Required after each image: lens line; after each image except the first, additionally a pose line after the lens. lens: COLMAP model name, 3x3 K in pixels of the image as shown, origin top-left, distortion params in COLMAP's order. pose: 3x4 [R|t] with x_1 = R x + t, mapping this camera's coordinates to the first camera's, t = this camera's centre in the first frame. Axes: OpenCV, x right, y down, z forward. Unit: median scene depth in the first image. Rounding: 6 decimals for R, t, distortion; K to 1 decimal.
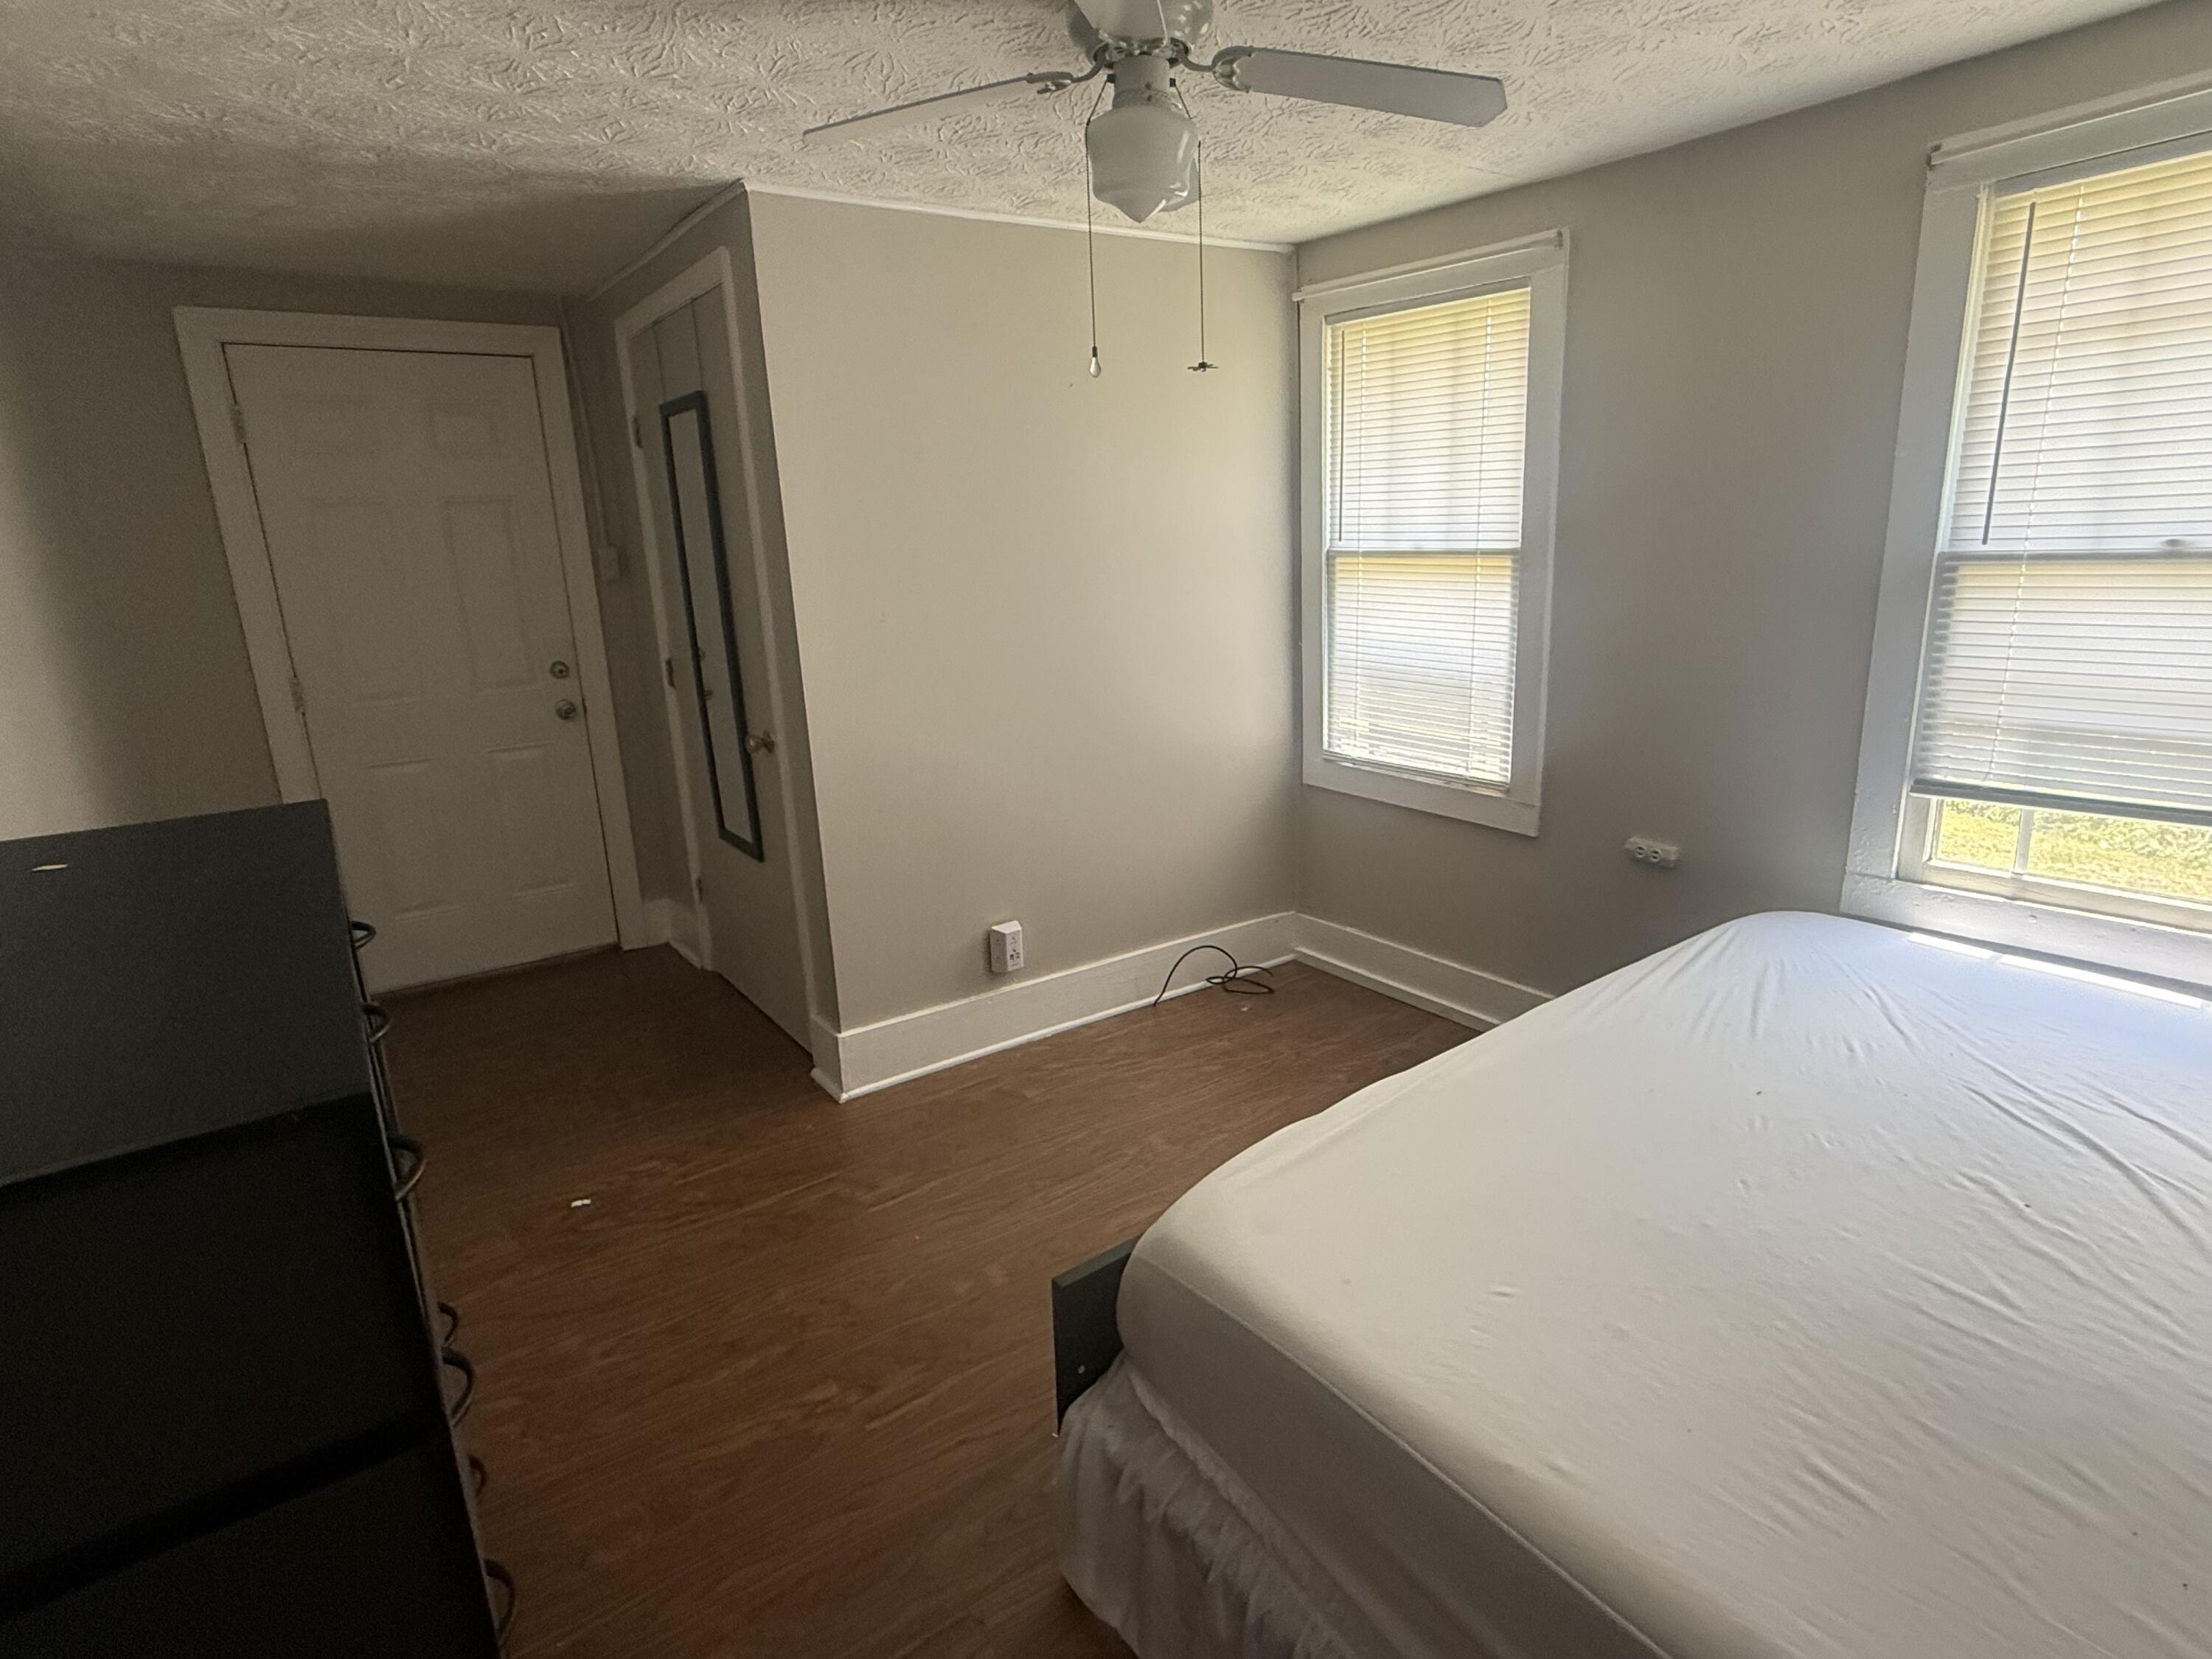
lens RADIAL K [[1129.9, 0, 1106.0], [0, 1129.9, 829.5], [0, 0, 1]] dist [-0.002960, -0.000428]
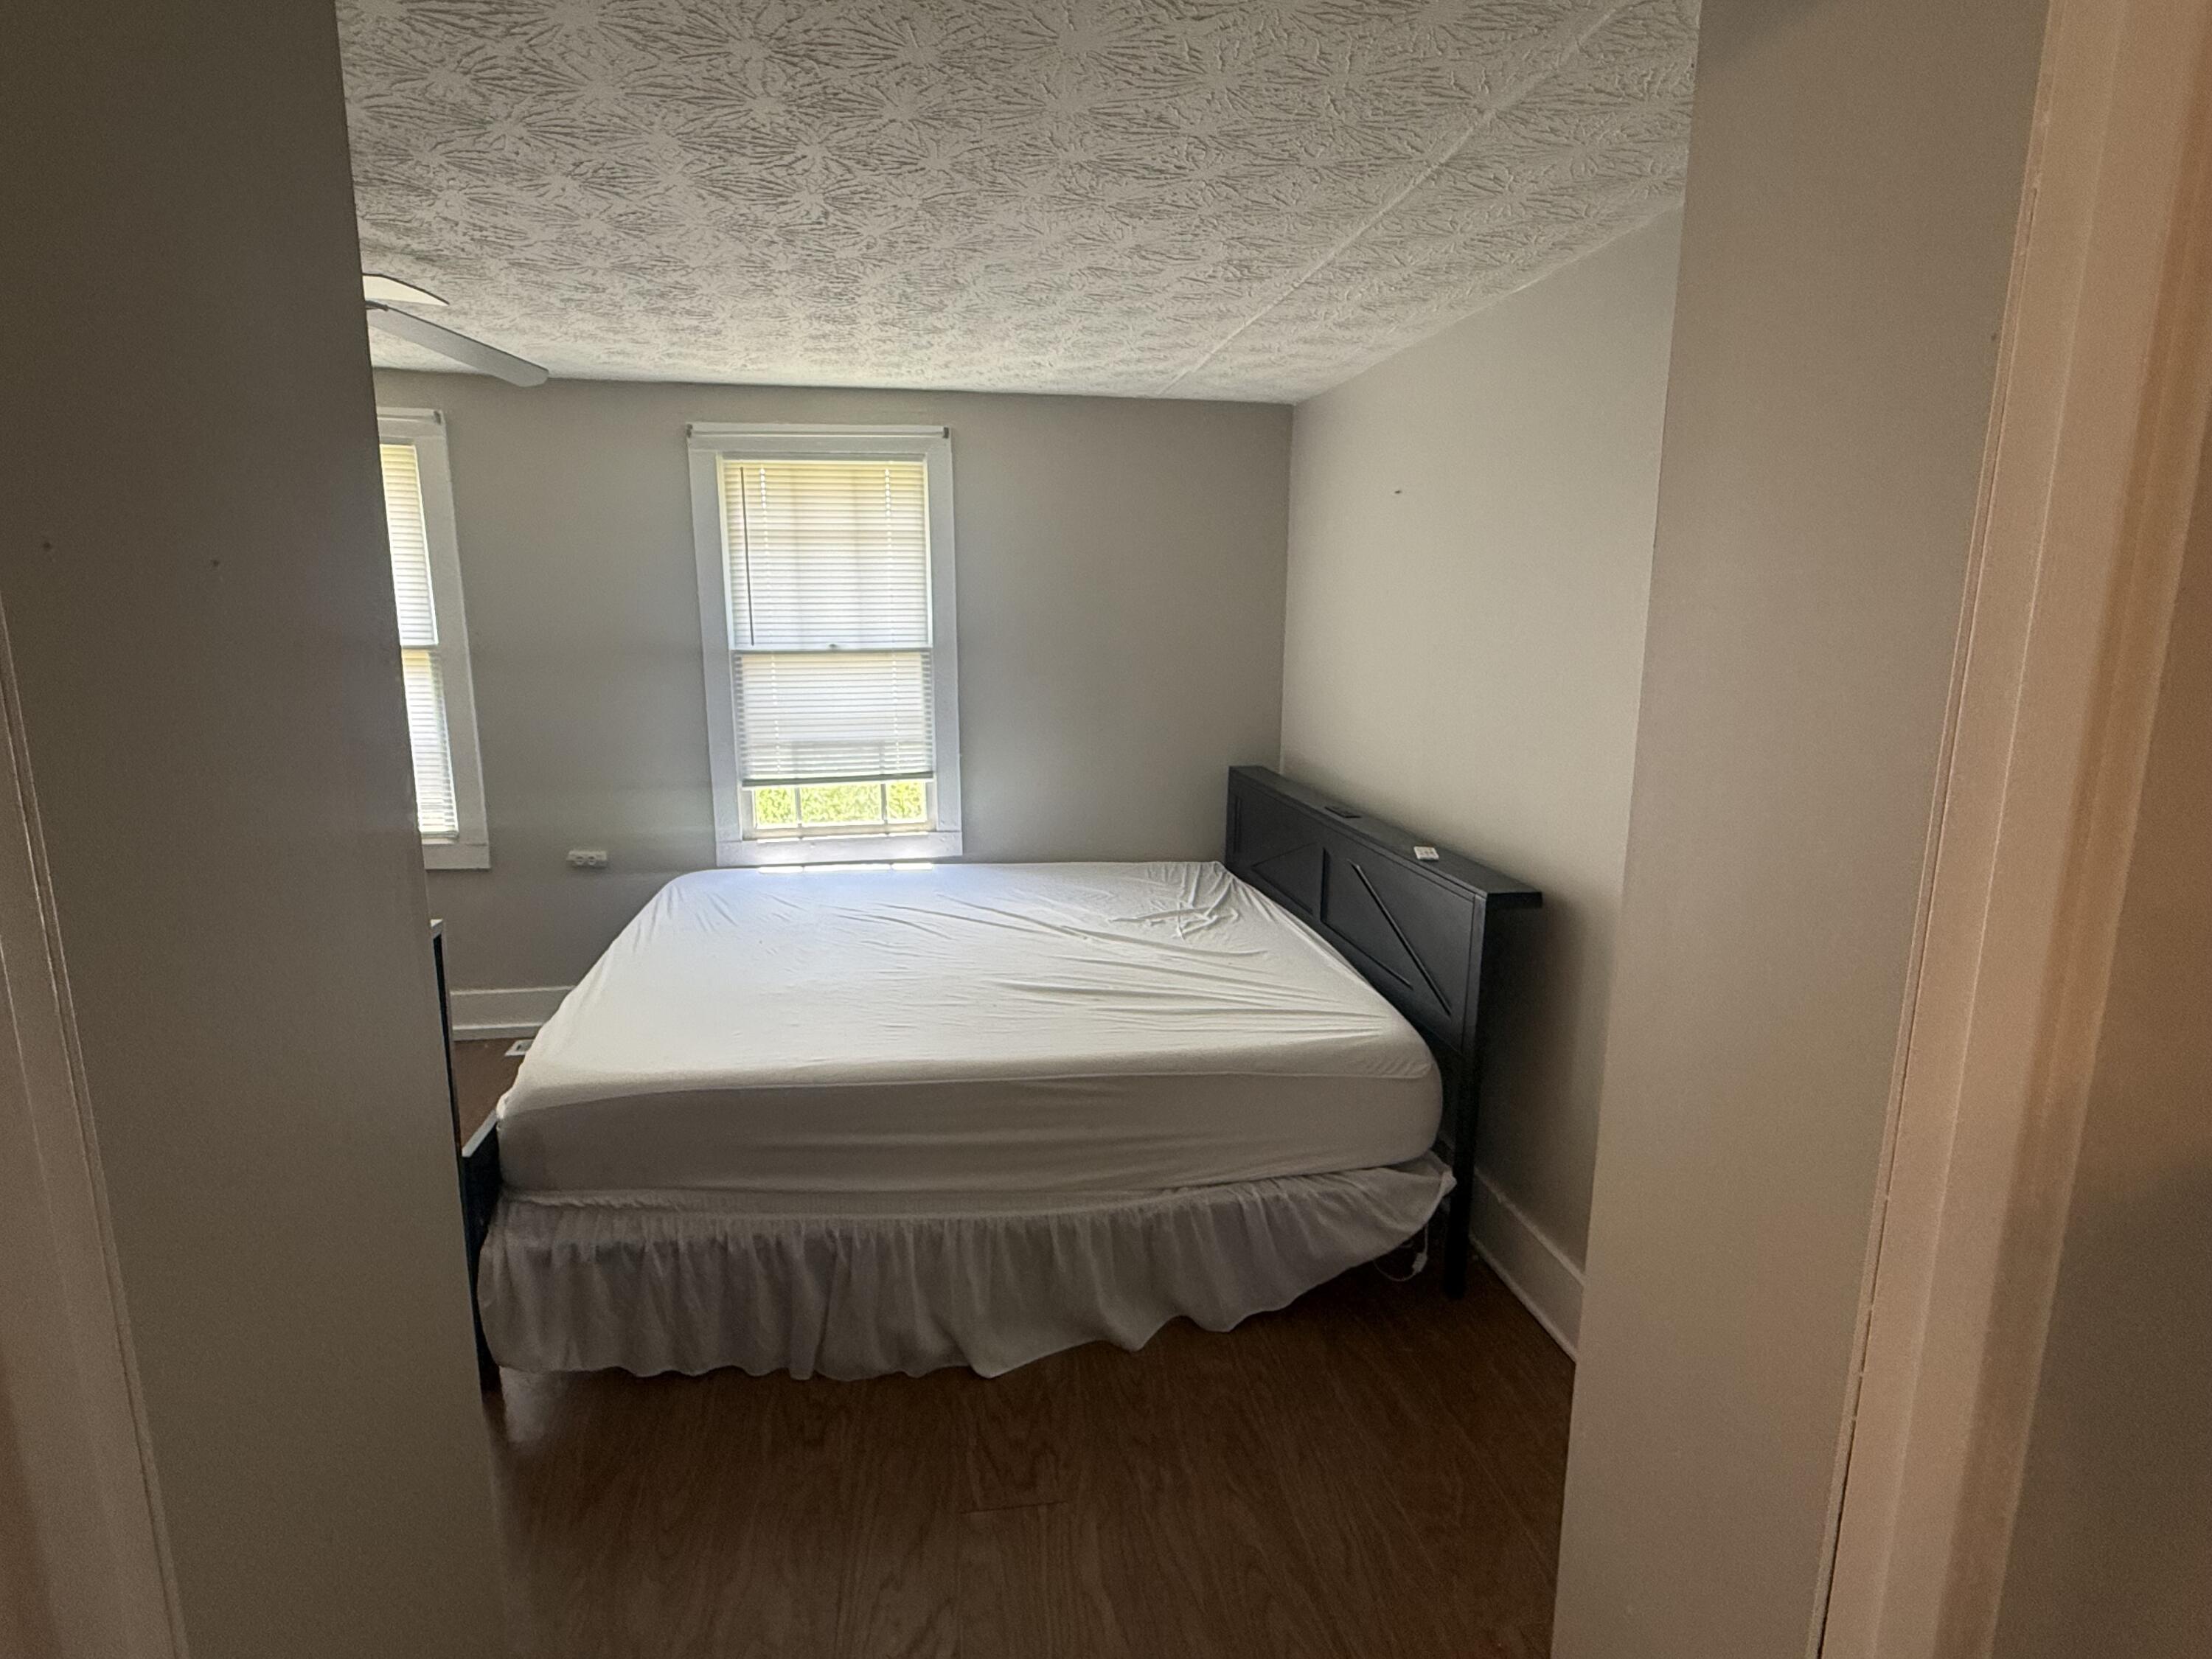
lens RADIAL K [[1129.9, 0, 1106.0], [0, 1129.9, 829.5], [0, 0, 1]] dist [-0.002960, -0.000428]
pose [[0.444751, -0.132044, 0.885867, -0.619318], [0.206646, 0.977516, 0.041958, 0.077687], [-0.871489, 0.164400, 0.462038, -0.286364]]
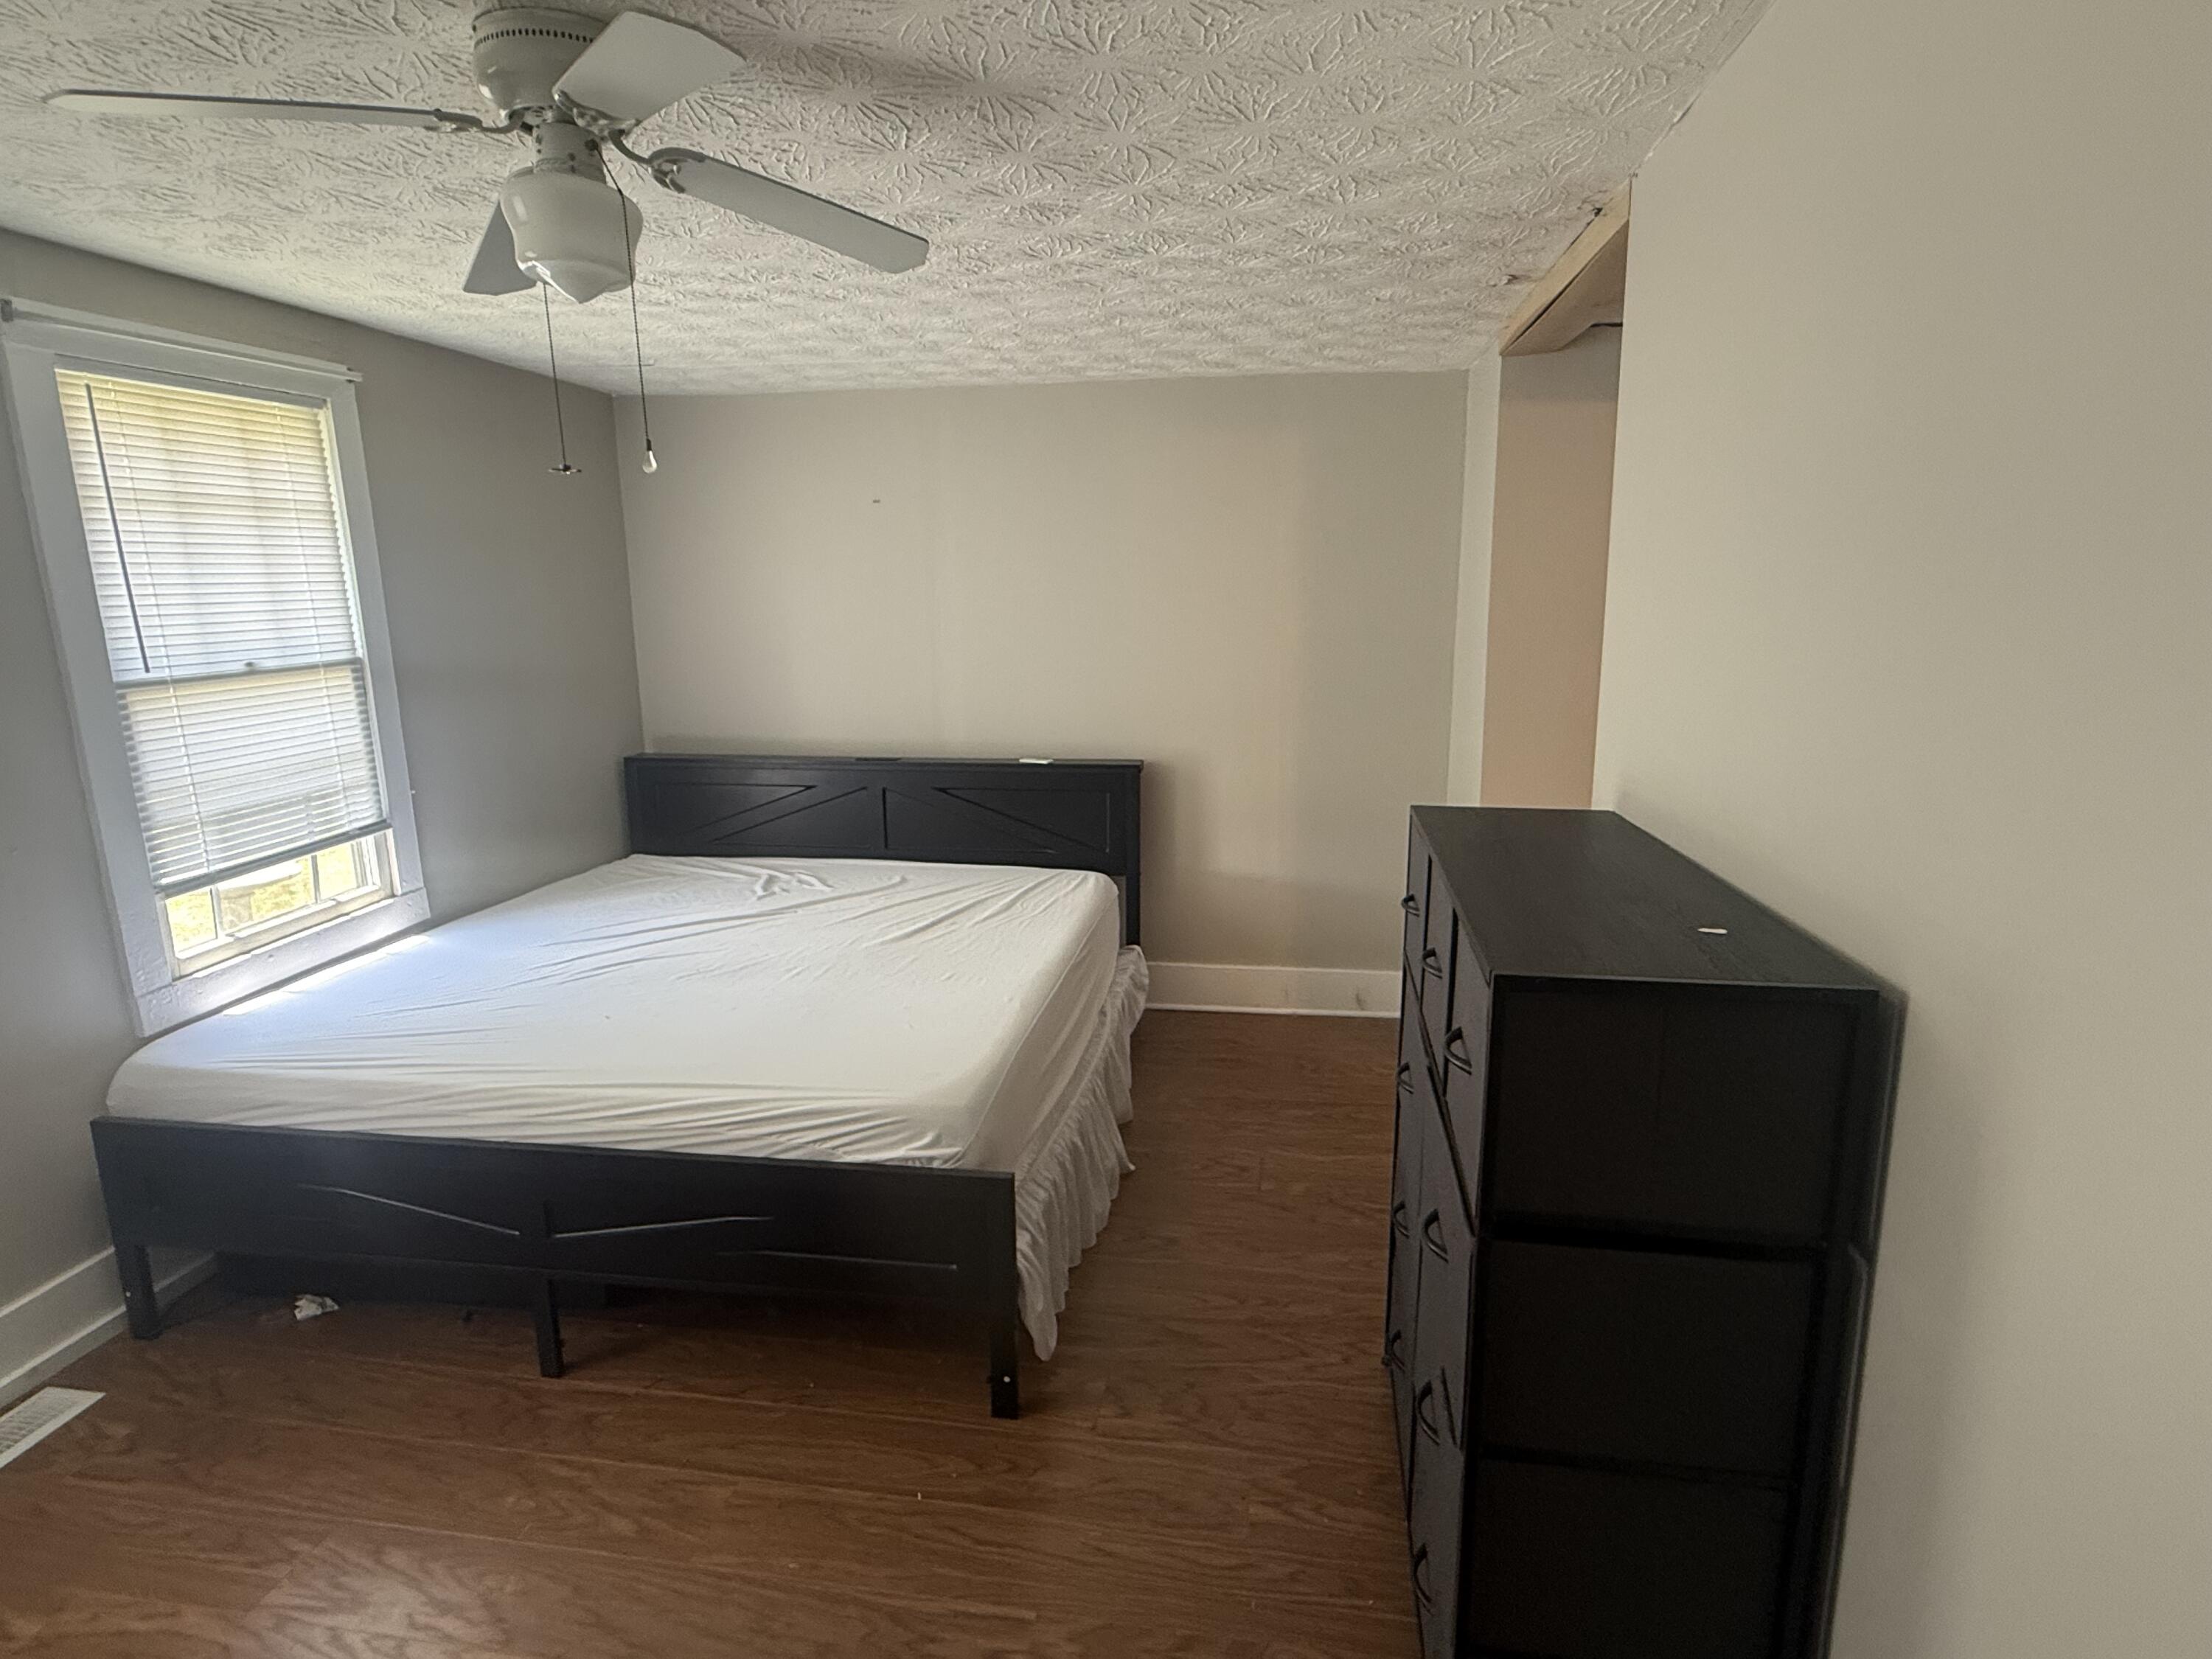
lens RADIAL K [[1129.9, 0, 1106.0], [0, 1129.9, 829.5], [0, 0, 1]] dist [-0.002960, -0.000428]
pose [[-0.705007, -0.102181, 0.701801, -0.725015], [0.221460, 0.908363, 0.354728, -0.300583], [-0.673736, 0.405506, -0.617774, 1.123335]]
